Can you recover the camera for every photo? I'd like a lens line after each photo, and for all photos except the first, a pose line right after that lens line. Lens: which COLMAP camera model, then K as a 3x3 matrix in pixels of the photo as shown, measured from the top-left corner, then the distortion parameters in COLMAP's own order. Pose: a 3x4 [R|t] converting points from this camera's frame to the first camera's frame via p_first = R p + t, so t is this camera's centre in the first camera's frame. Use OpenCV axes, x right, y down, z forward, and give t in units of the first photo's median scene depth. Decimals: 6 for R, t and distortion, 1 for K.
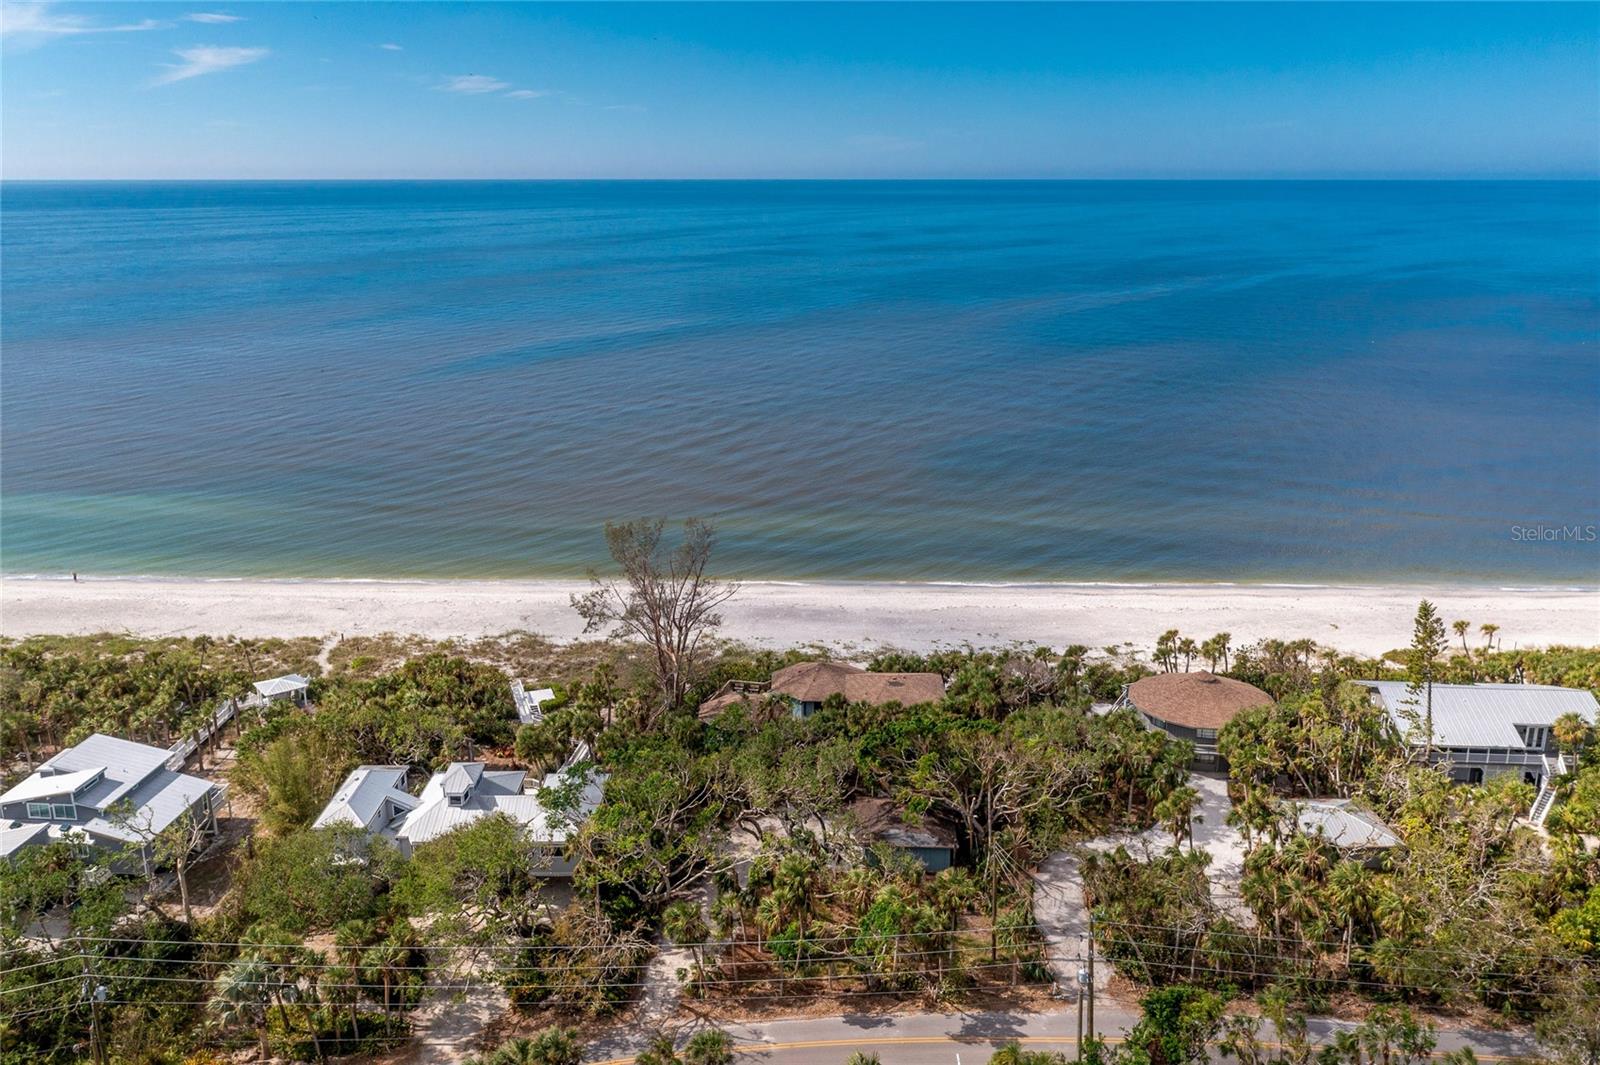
lens RADIAL K [[1313.1, 0, 800.0], [0, 1313.1, 532.5], [0, 0, 1]] dist [0.000368, 0.001232]
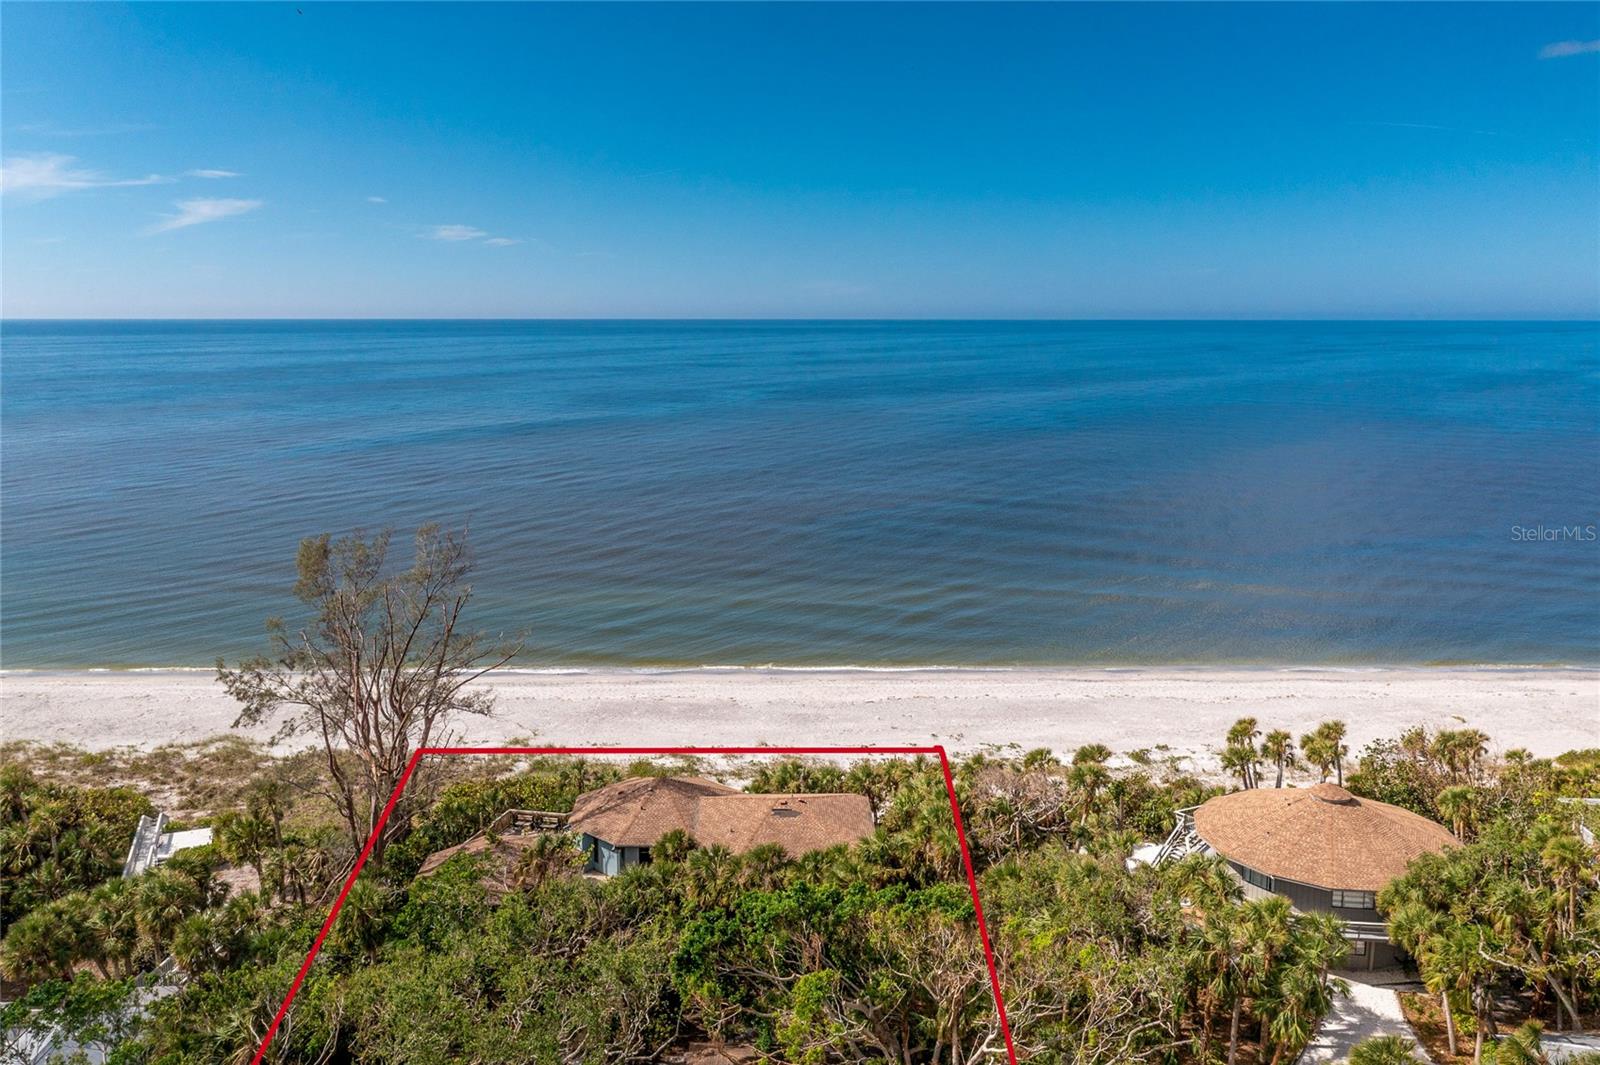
lens RADIAL K [[1313.1, 0, 800.0], [0, 1313.1, 532.5], [0, 0, 1]] dist [0.000368, 0.001232]
pose [[0.999489, -0.003993, 0.031699, 0.060850], [0.007062, 0.995232, -0.097284, 0.049828], [-0.031159, 0.097459, 0.994752, 0.421714]]
